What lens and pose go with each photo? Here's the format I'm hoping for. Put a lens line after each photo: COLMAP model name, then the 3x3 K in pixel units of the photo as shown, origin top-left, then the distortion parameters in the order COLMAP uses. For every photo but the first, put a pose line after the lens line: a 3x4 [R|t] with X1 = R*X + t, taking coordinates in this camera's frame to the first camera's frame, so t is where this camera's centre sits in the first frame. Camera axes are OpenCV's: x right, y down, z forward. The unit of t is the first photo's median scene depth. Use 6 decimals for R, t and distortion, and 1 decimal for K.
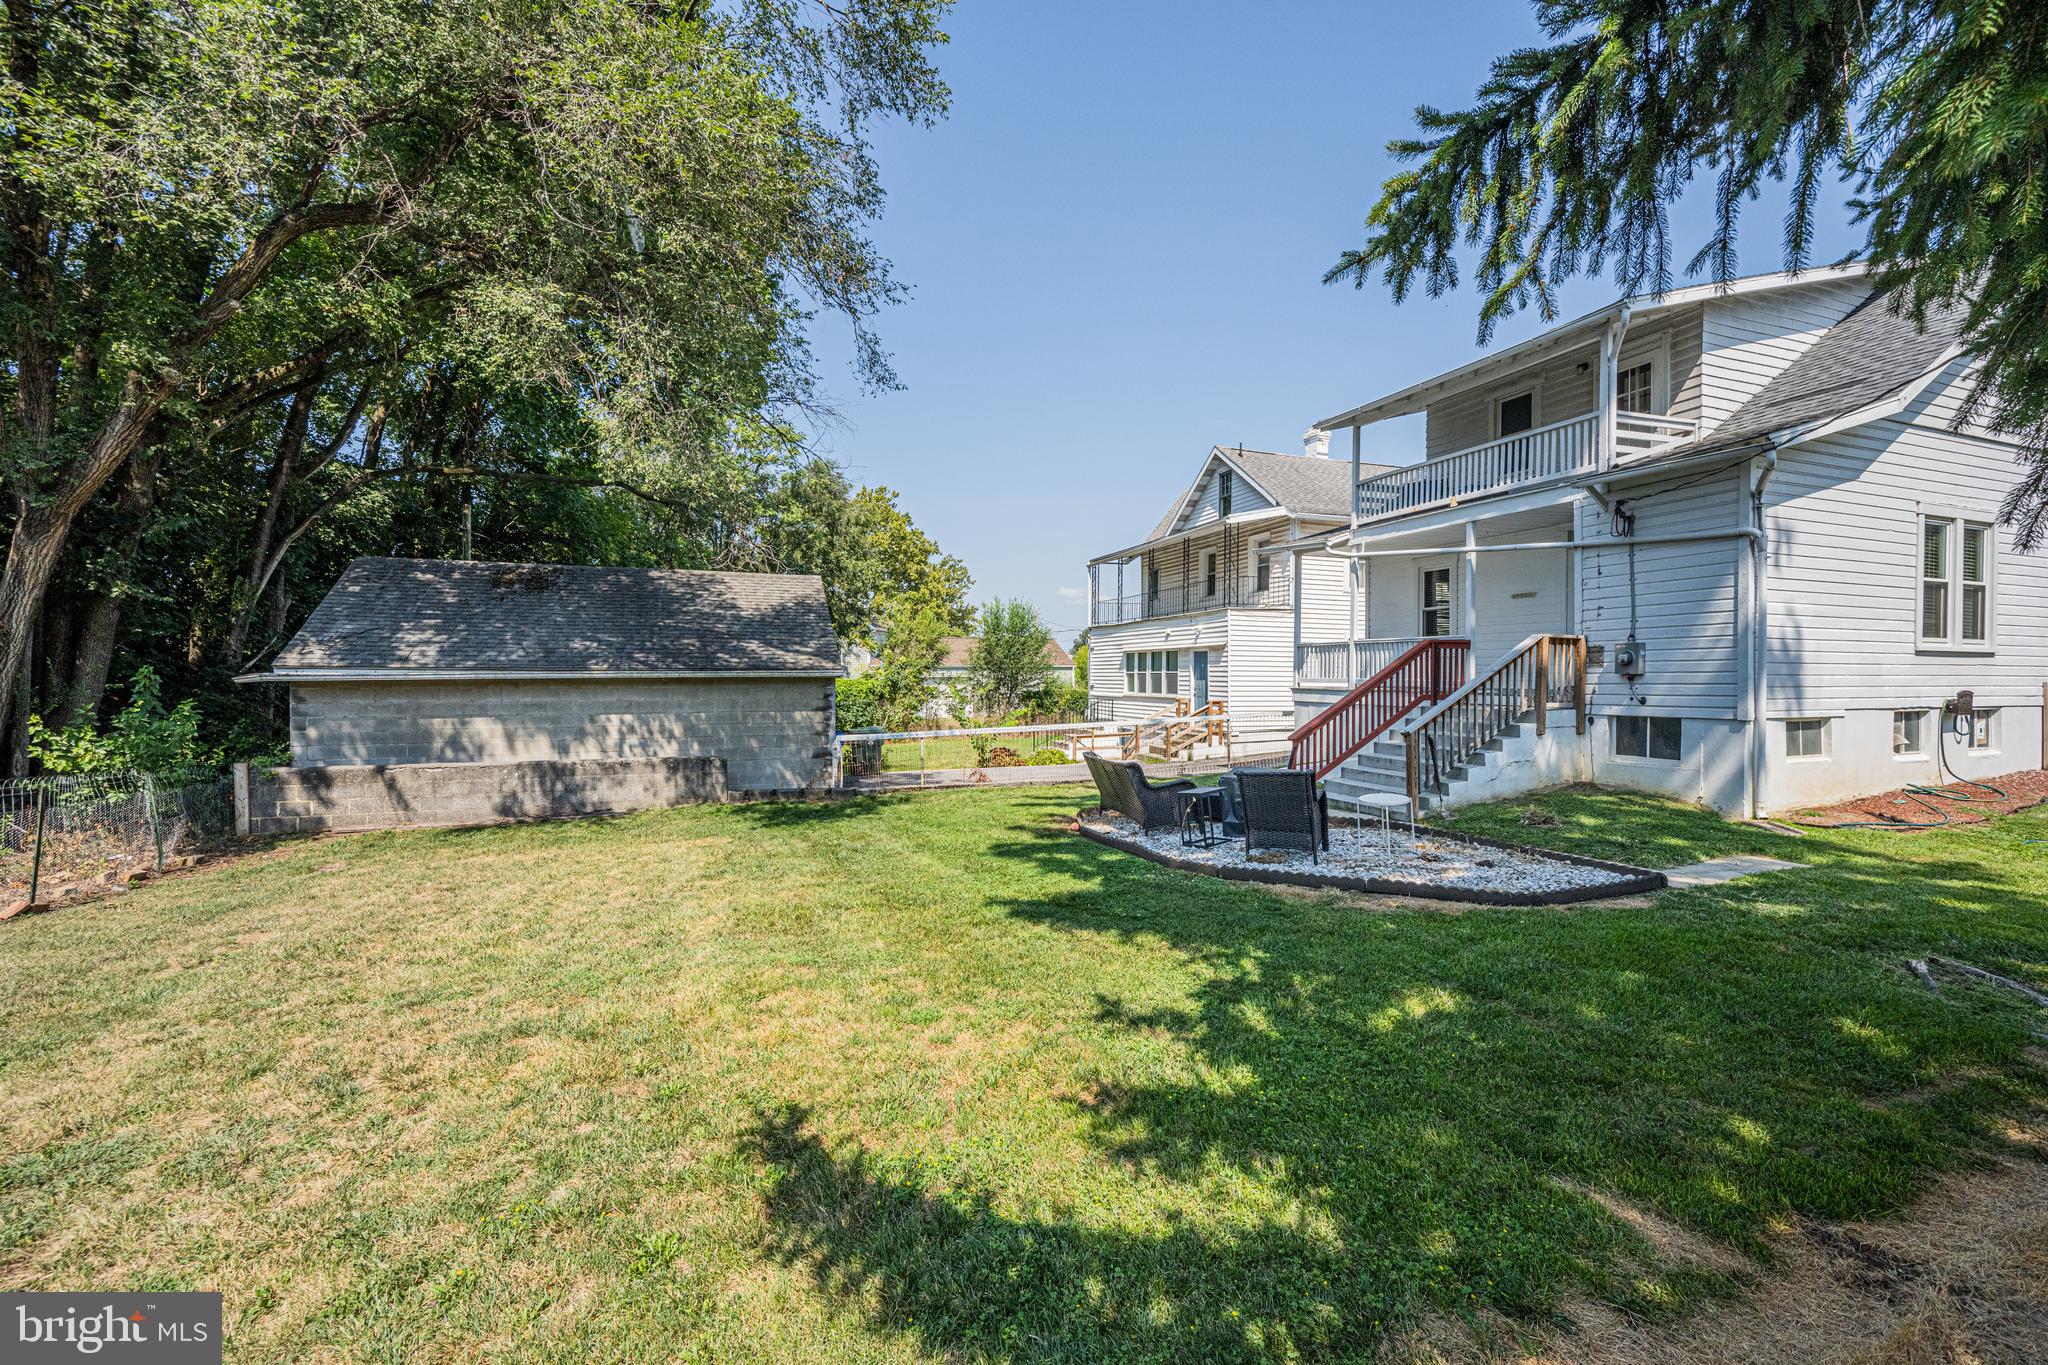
lens RADIAL K [[836.3, 0, 990.2], [0, 836.3, 668.8], [0, 0, 1]] dist [0.004843, -0.002052]
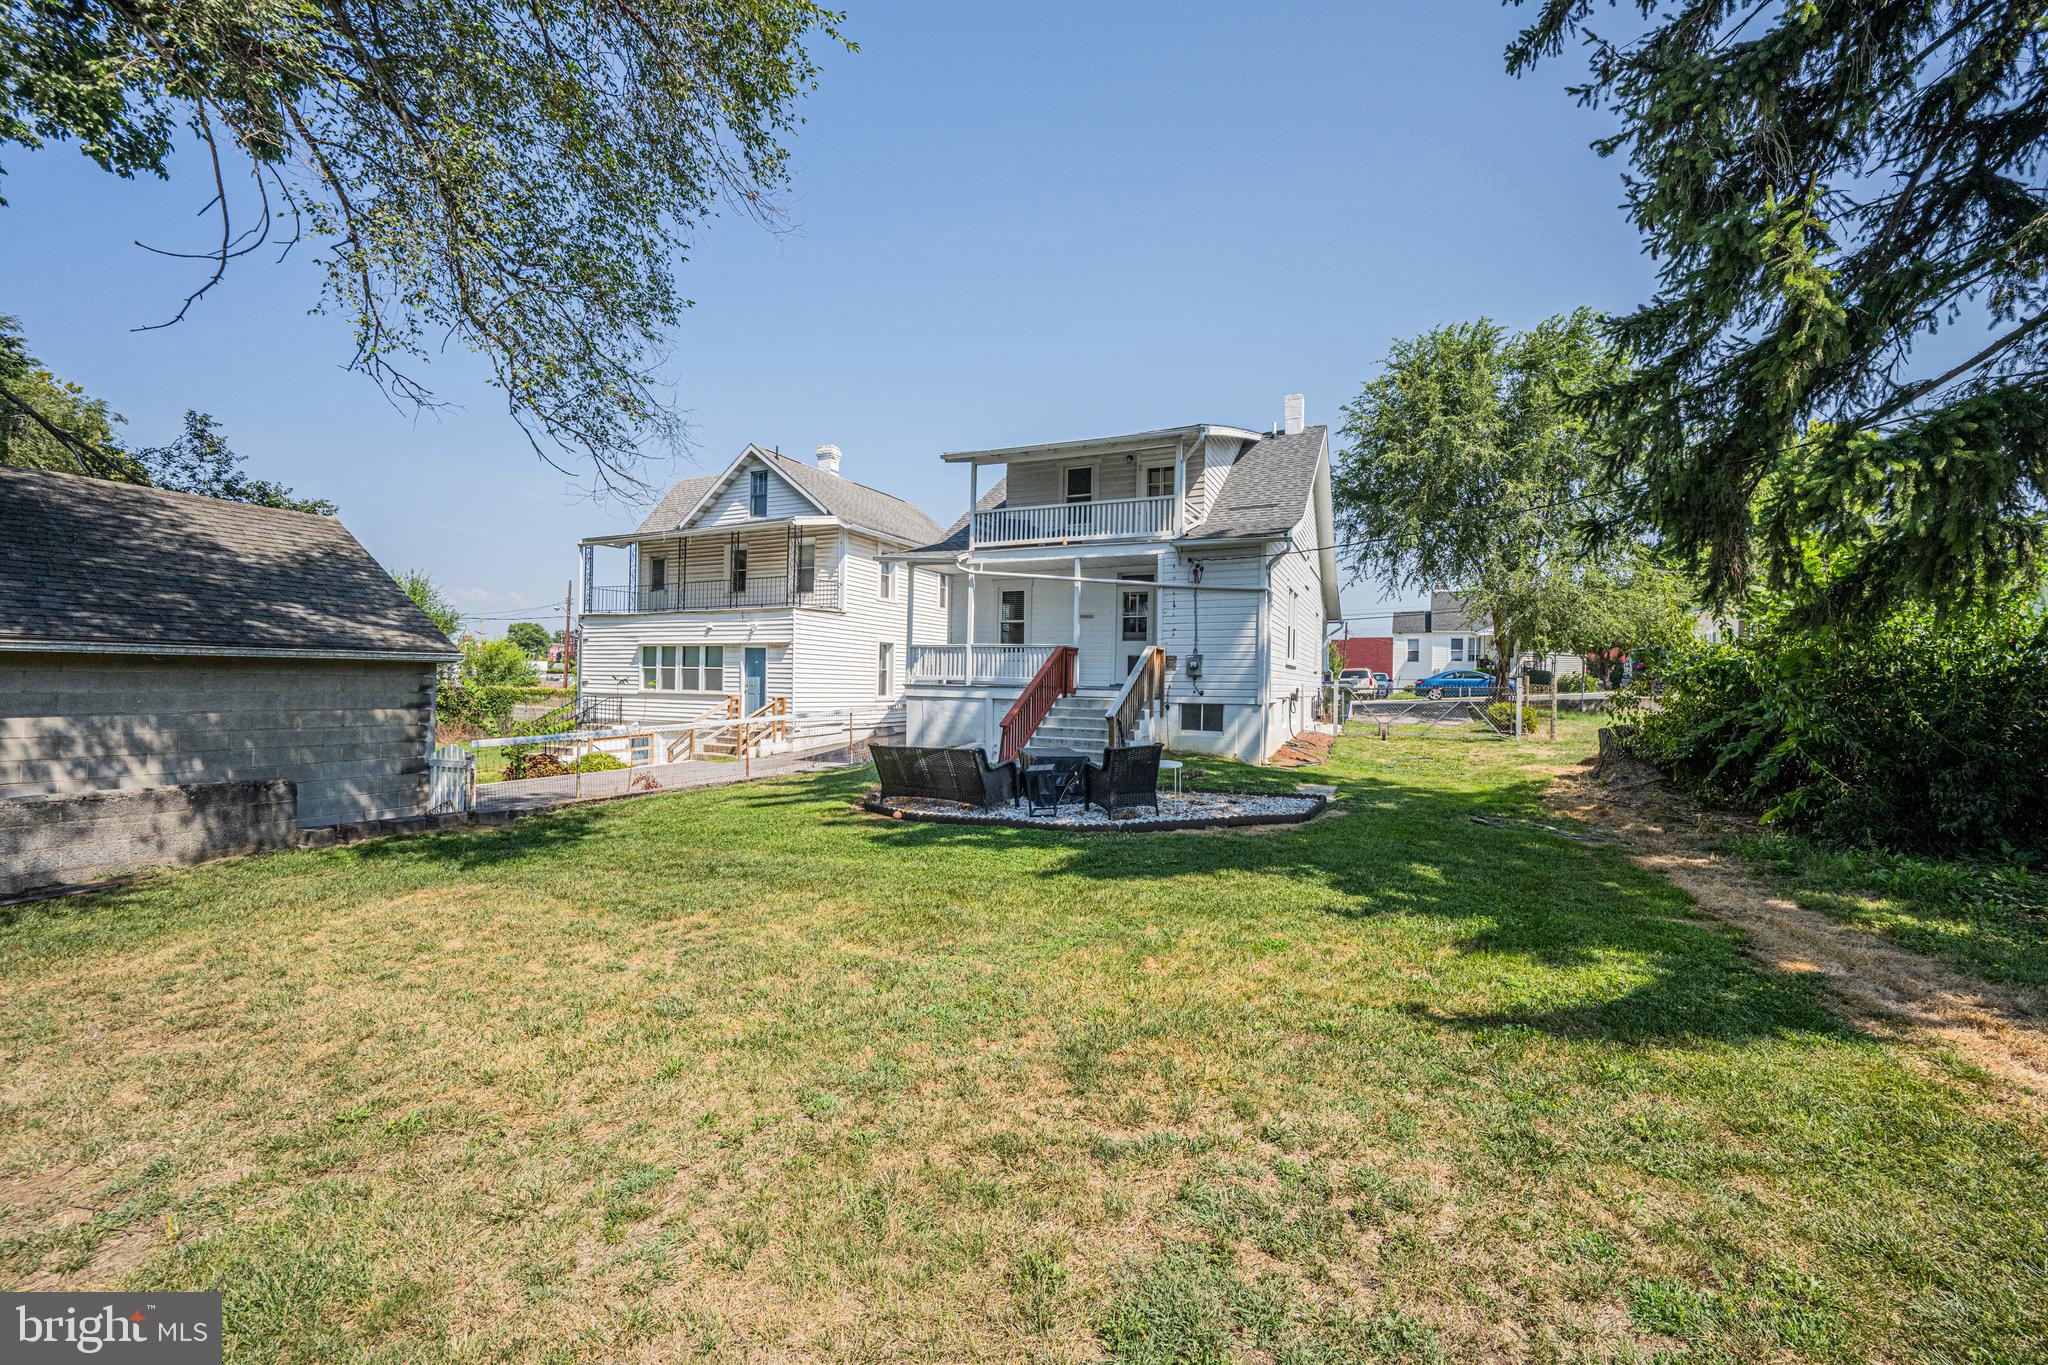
lens RADIAL K [[836.3, 0, 997.3], [0, 836.3, 671.2], [0, 0, 1]] dist [0.004843, -0.002052]
pose [[0.706122, 0.022213, 0.707742, -0.375462], [-0.022466, 0.999707, -0.008962, 0.013997], [-0.707734, -0.009571, 0.706414, 0.136253]]
